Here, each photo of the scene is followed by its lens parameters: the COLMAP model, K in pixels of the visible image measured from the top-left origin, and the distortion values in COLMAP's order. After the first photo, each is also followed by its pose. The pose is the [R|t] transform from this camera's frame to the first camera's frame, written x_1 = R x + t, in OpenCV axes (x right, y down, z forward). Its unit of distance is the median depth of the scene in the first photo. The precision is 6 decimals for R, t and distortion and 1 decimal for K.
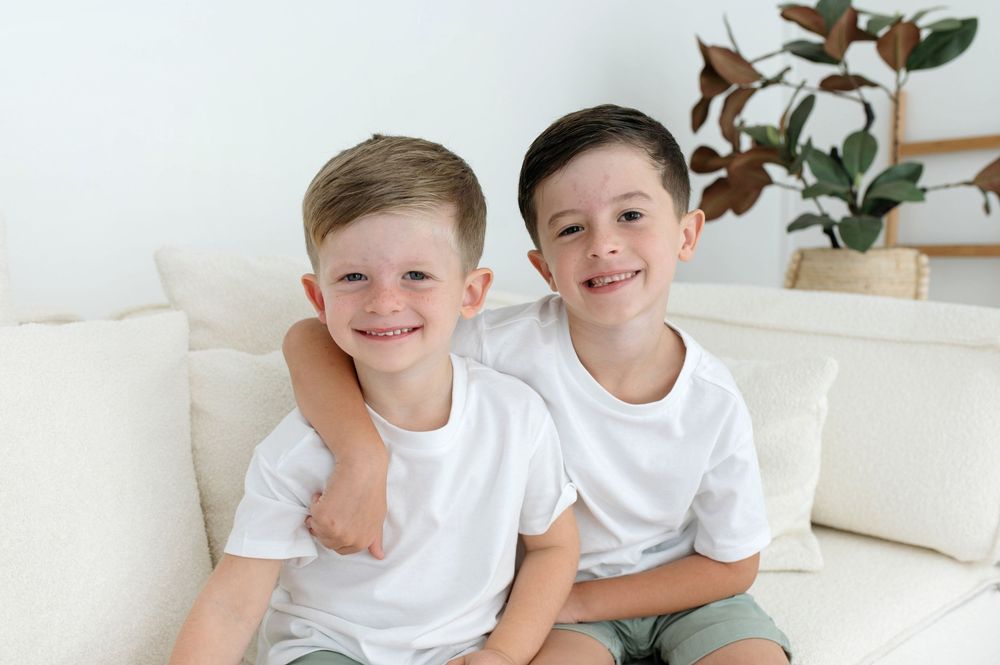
lens RADIAL K [[977.1, 0, 500.0], [0, 977.1, 332.5], [0, 0, 1]] dist [-0.063118, 0.102745]
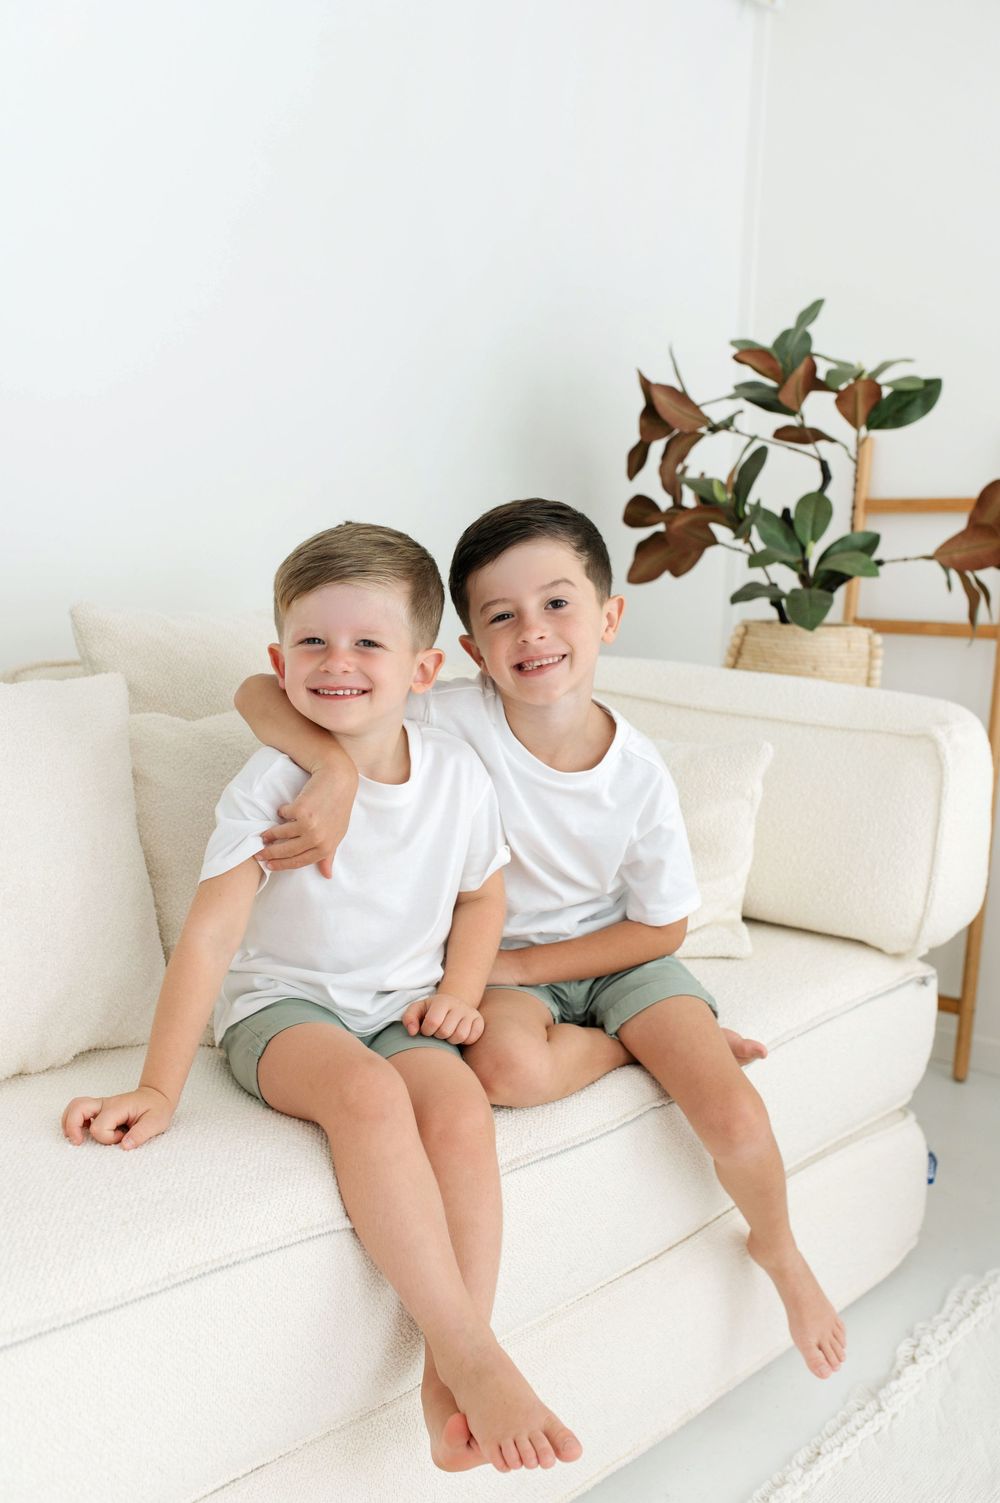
lens RADIAL K [[1468.6, 0, 500.0], [0, 1468.6, 751.5], [0, 0, 1]] dist [-0.063118, 0.102745]
pose [[0.990974, 0.029431, 0.130786, -0.085313], [-0.033461, 0.999027, 0.028729, 0.001086], [-0.129813, -0.032846, 0.990994, -0.306716]]
